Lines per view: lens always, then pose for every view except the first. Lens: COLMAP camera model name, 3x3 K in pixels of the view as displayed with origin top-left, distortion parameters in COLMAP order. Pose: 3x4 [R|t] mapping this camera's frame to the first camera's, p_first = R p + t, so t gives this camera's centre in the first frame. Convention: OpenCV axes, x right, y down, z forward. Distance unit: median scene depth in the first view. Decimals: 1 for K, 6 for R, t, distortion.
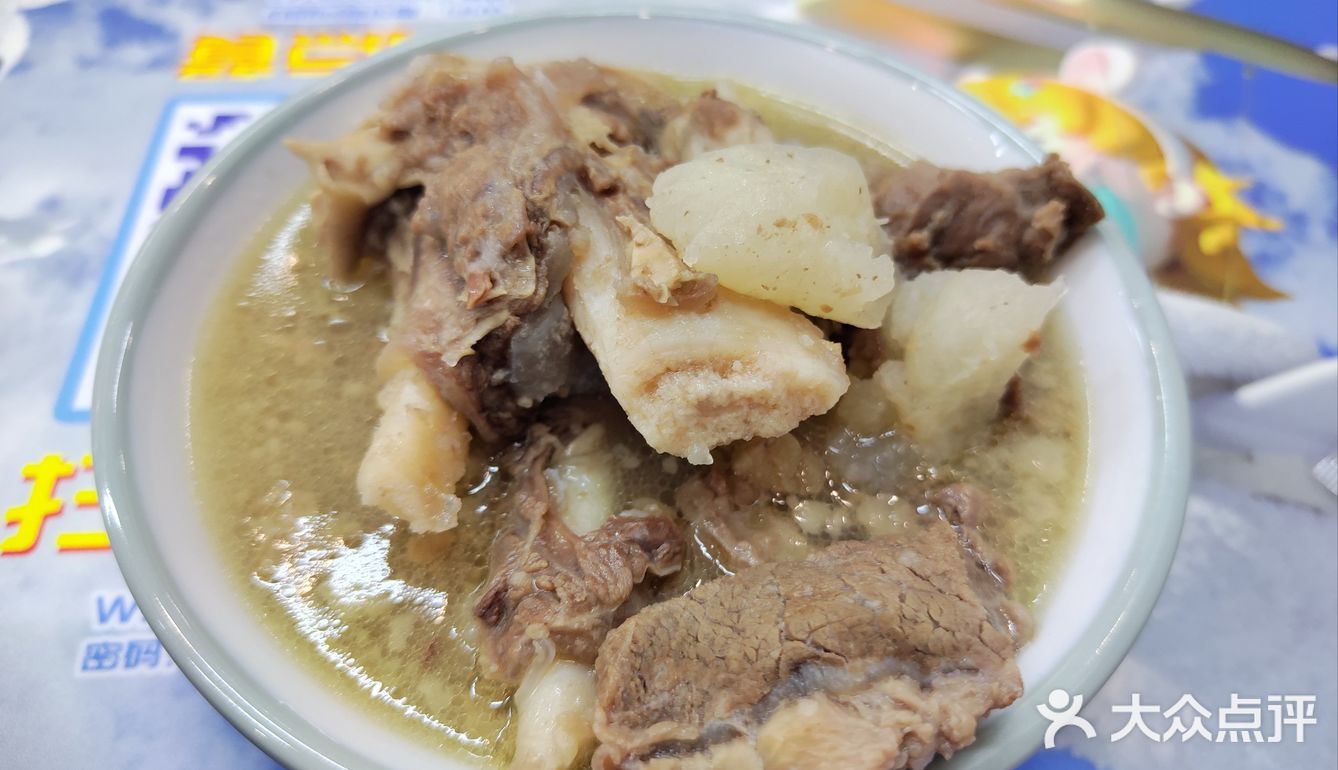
lens RADIAL K [[1111.1, 0, 633.3], [0, 1111.1, 383.7], [0, 0, 1]] dist [-0.000120, -0.067424]
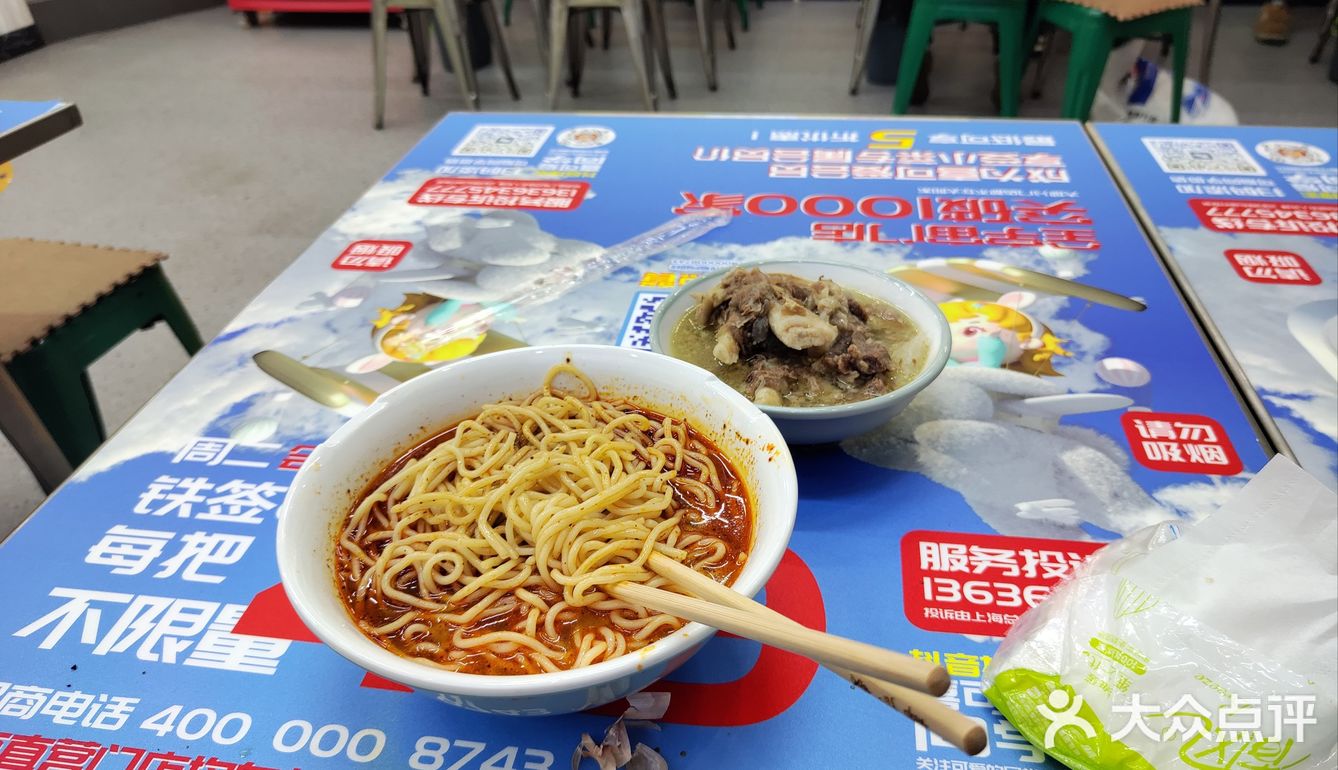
lens RADIAL K [[1111.1, 0, 633.3], [0, 1111.1, 383.7], [0, 0, 1]] dist [-0.000120, -0.067424]
pose [[0.969269, 0.055472, -0.239666, 0.271143], [-0.123723, 0.951987, -0.280022, 0.830463], [0.212626, 0.301069, 0.929595, -1.683910]]
